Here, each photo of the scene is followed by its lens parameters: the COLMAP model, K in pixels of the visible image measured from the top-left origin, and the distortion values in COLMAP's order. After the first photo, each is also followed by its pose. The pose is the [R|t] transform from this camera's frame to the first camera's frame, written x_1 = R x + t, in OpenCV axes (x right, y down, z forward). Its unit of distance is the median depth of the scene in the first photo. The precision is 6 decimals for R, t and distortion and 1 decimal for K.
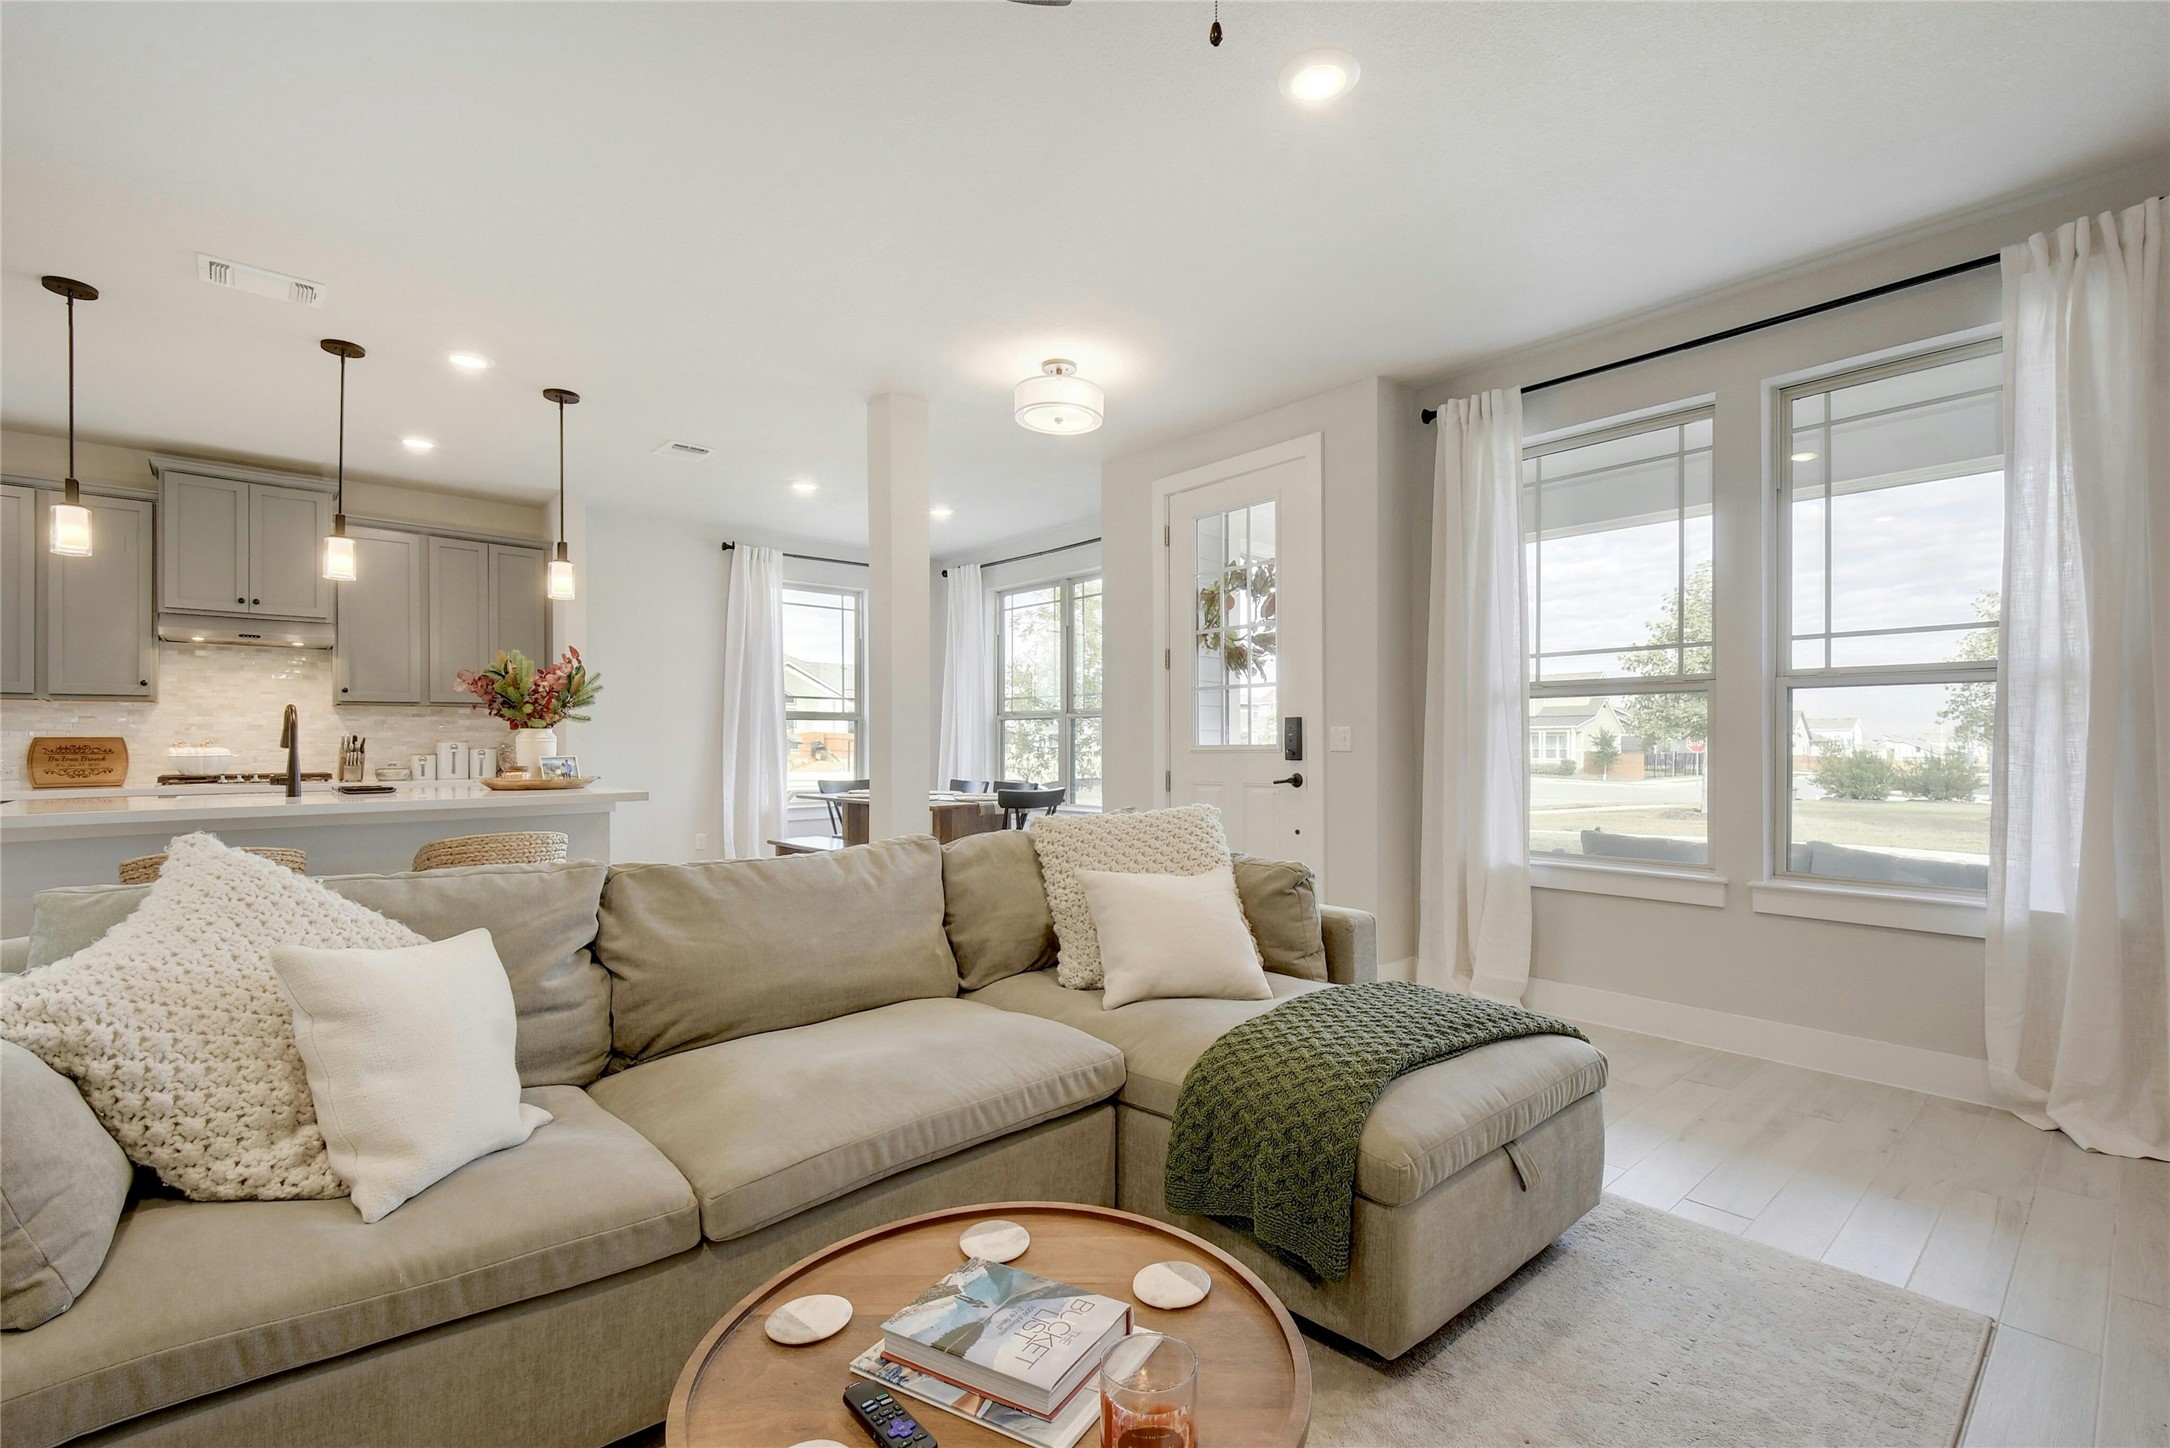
lens RADIAL K [[899.1, 0, 1085.0], [0, 899.1, 724.0], [0, 0, 1]] dist [-0.000697, -0.000152]
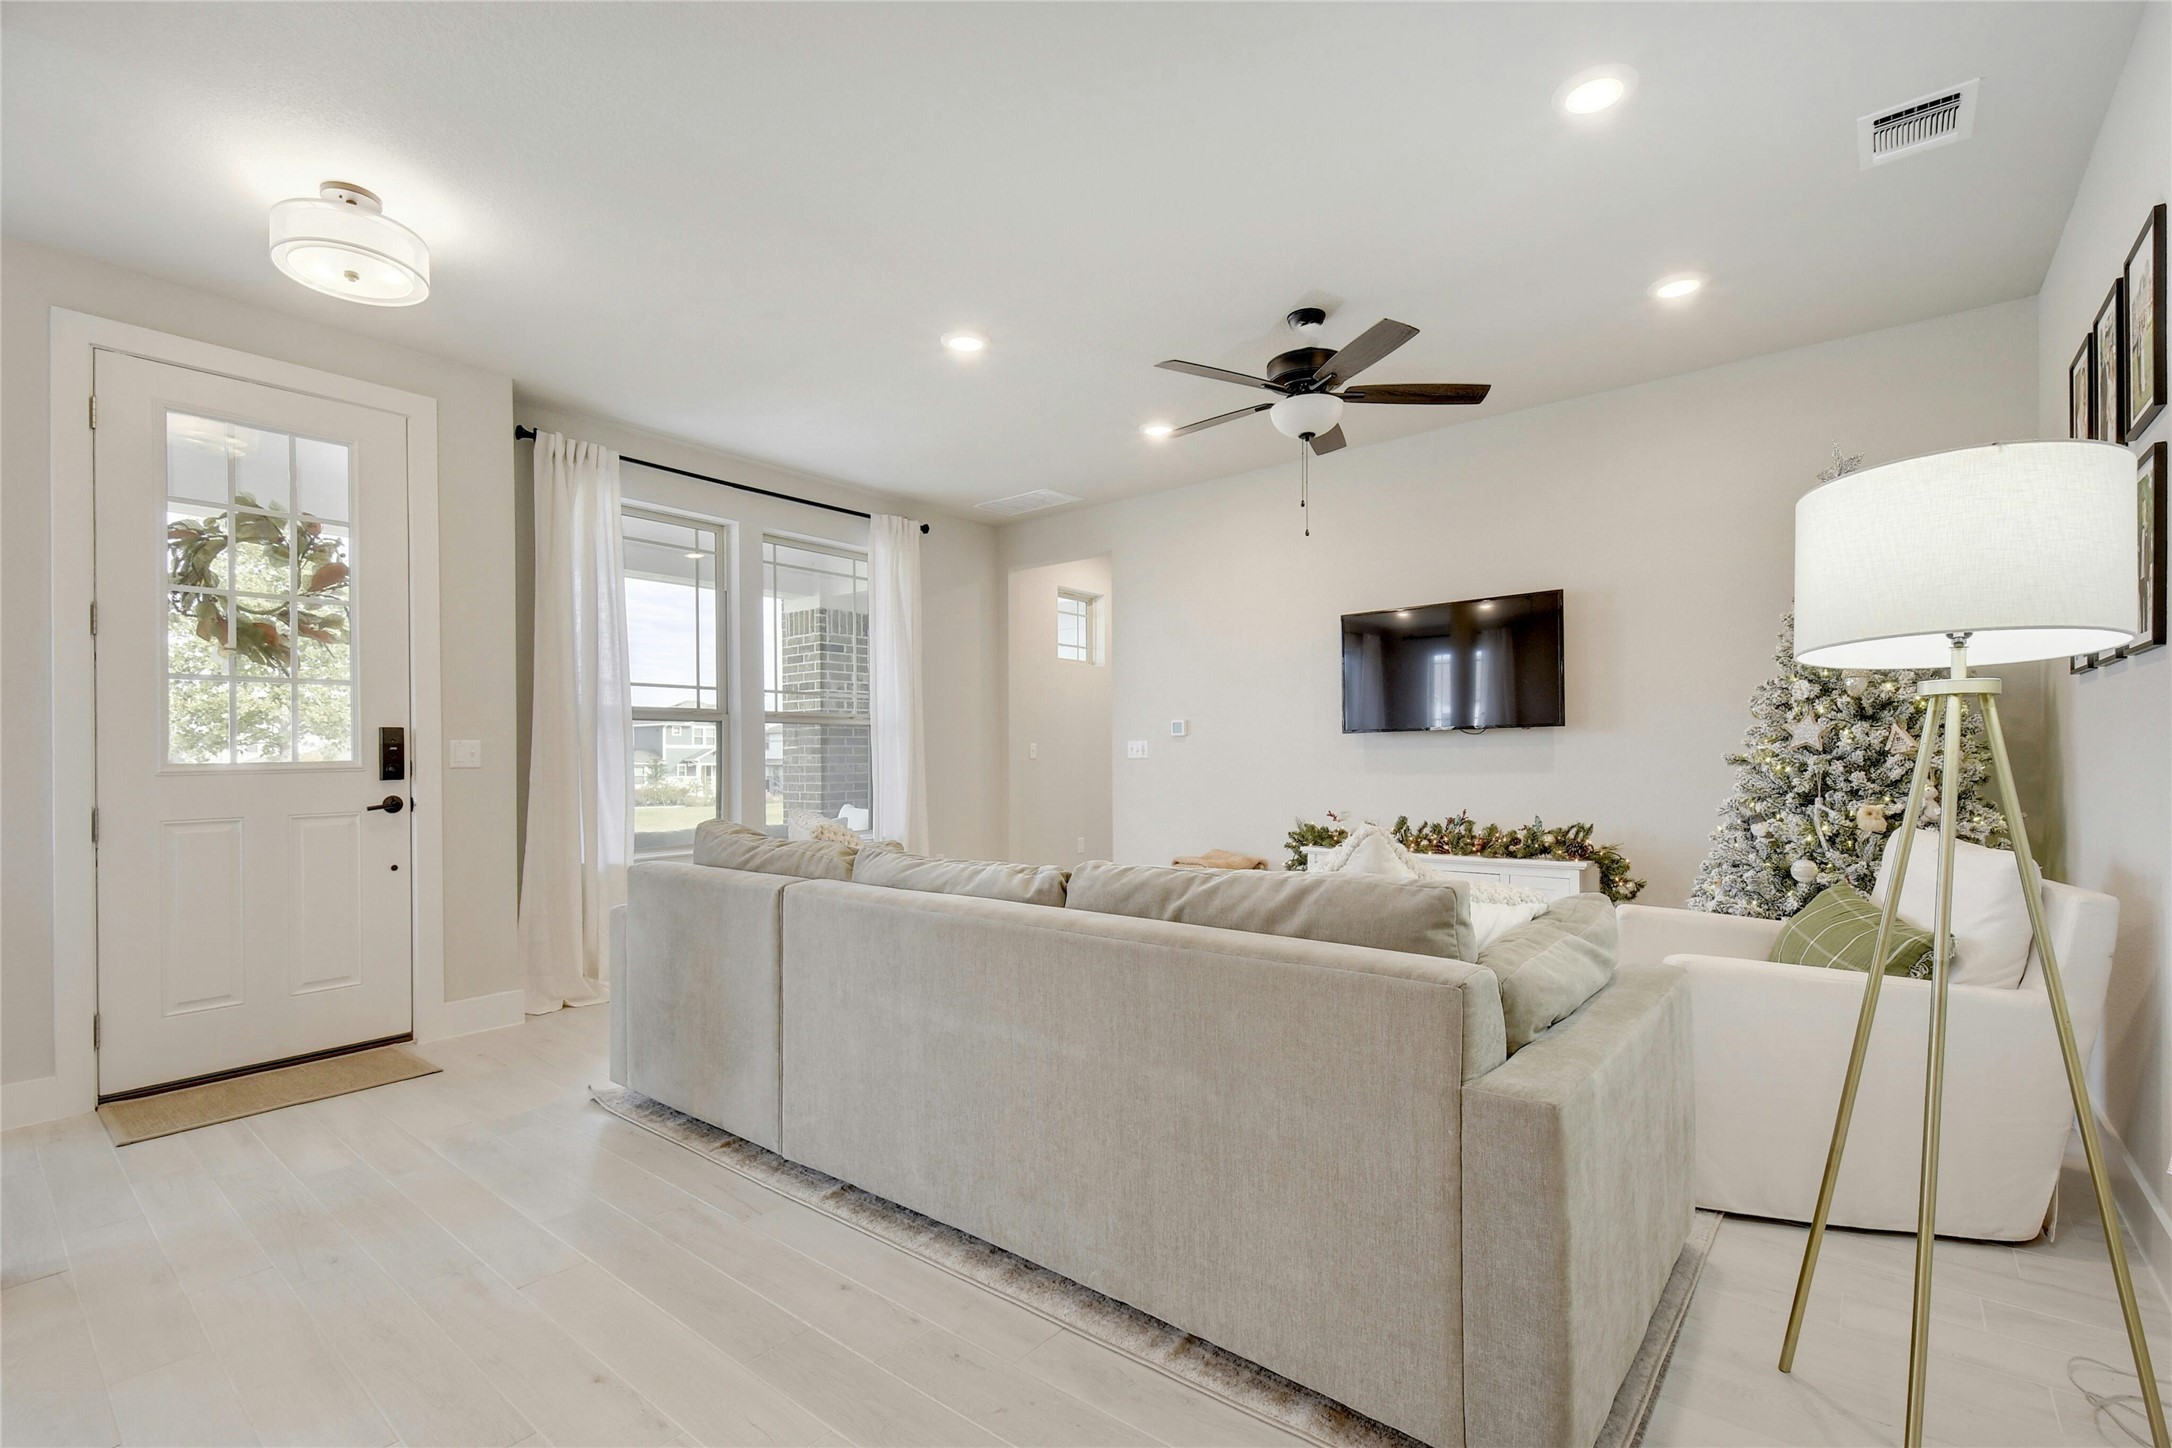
lens RADIAL K [[965.1, 0, 1087.2], [0, 965.1, 756.7], [0, 0, 1]] dist [-0.015743, -0.000339]
pose [[-0.144753, 0.006874, 0.989444, -0.799933], [-0.006595, 0.999947, -0.007912, 0.023856], [-0.989446, -0.007671, -0.144700, 0.551248]]
